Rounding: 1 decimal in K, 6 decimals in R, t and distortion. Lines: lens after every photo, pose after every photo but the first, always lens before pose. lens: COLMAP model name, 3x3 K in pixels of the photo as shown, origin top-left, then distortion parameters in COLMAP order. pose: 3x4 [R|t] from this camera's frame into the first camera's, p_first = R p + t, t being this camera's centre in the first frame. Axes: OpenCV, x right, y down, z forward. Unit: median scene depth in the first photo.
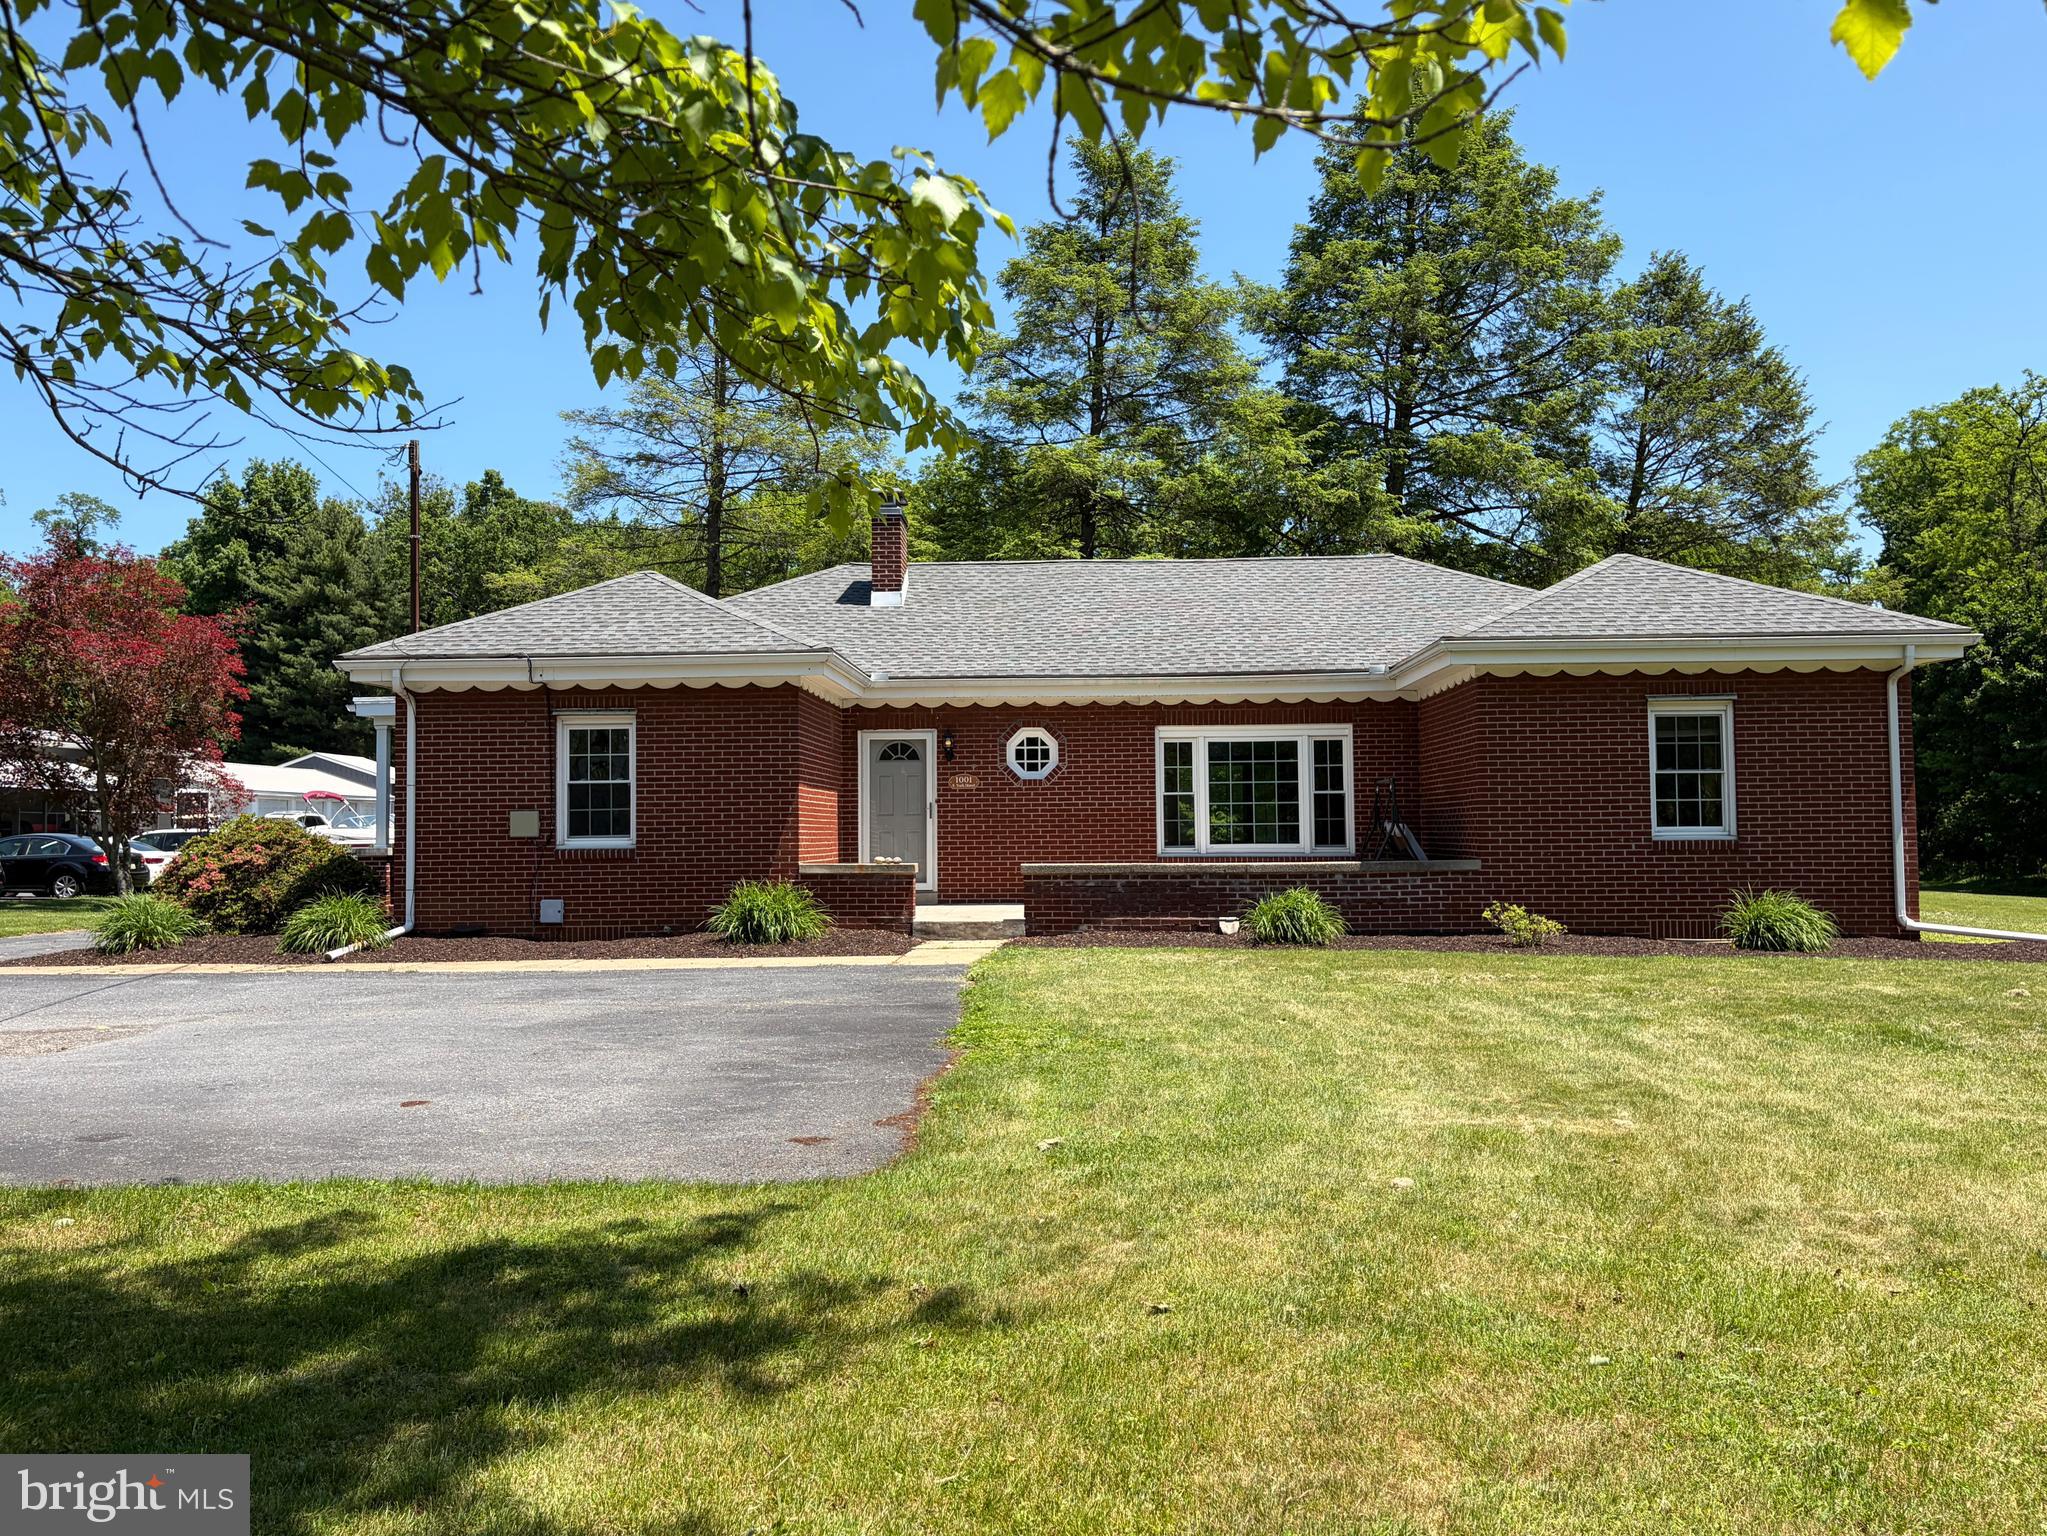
lens RADIAL K [[1640.1, 0, 1006.7], [0, 1640.1, 760.1], [0, 0, 1]] dist [0.052095, -0.015253]
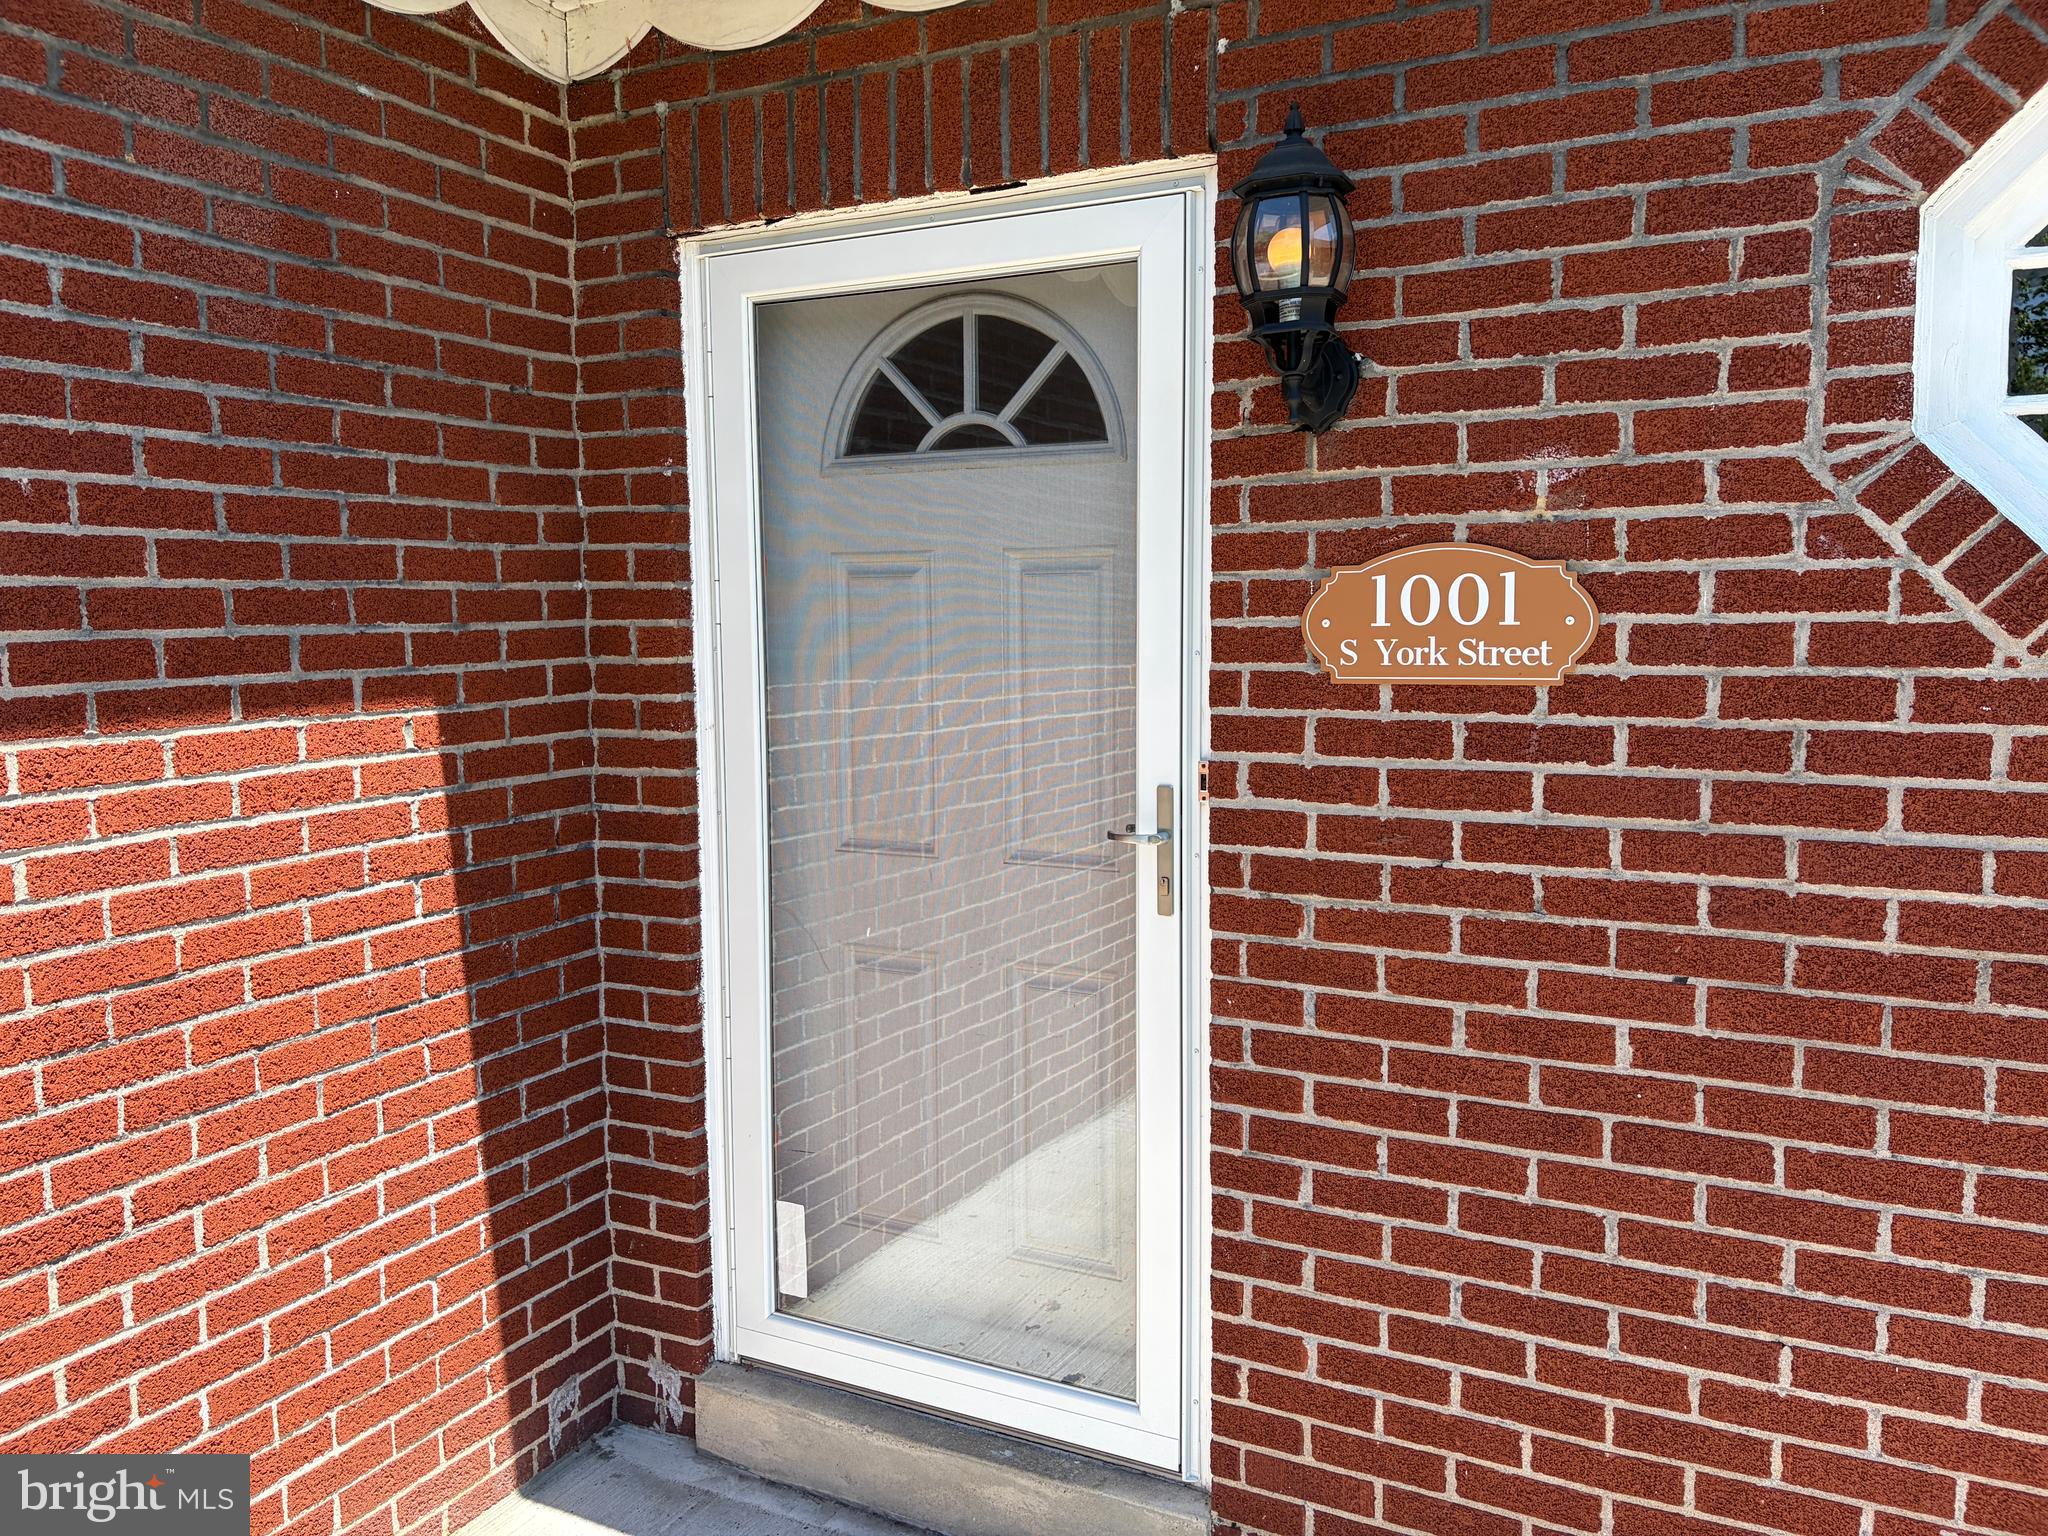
lens RADIAL K [[1553.7, 0, 1016.7], [0, 1553.7, 759.4], [0, 0, 1]] dist [0.052006, -0.046053]
pose [[0.911290, 0.040458, -0.409772, -0.009178], [0.018336, 0.990187, 0.138542, 0.007770], [0.411356, -0.133765, 0.901606, 0.899174]]
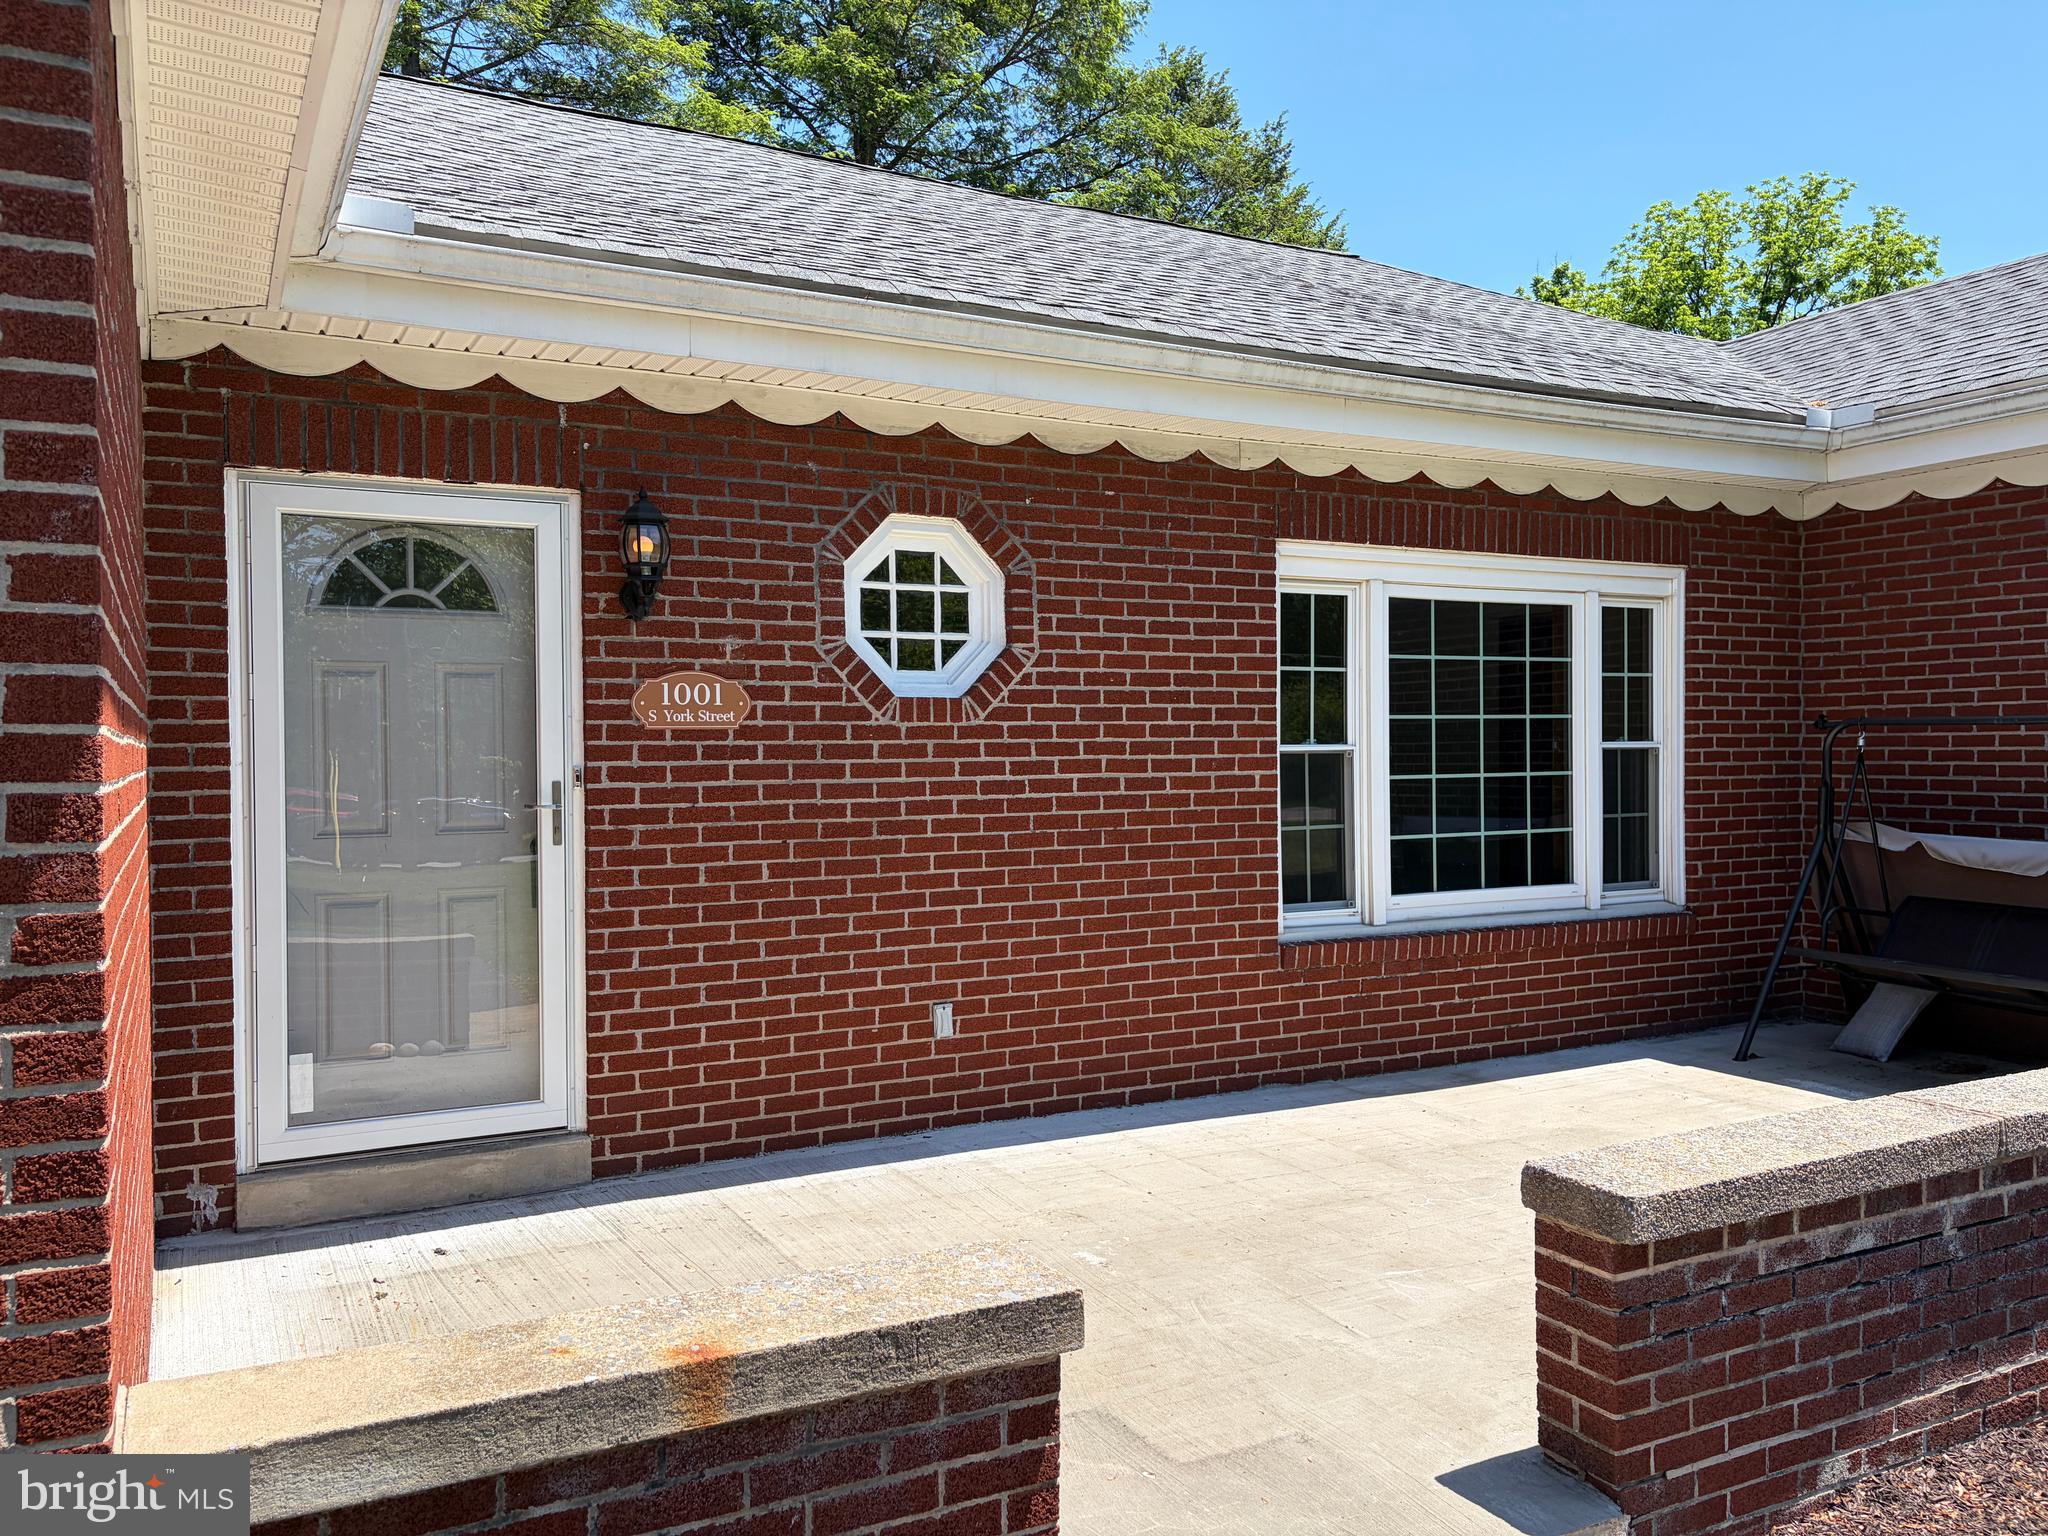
lens RADIAL K [[1553.7, 0, 1029.4], [0, 1553.7, 762.3], [0, 0, 1]] dist [0.052006, -0.046053]
pose [[0.852321, -0.002596, 0.523012, -0.110937], [-0.022547, 0.998876, 0.041701, 0.011470], [-0.522533, -0.047336, 0.851304, 0.764851]]
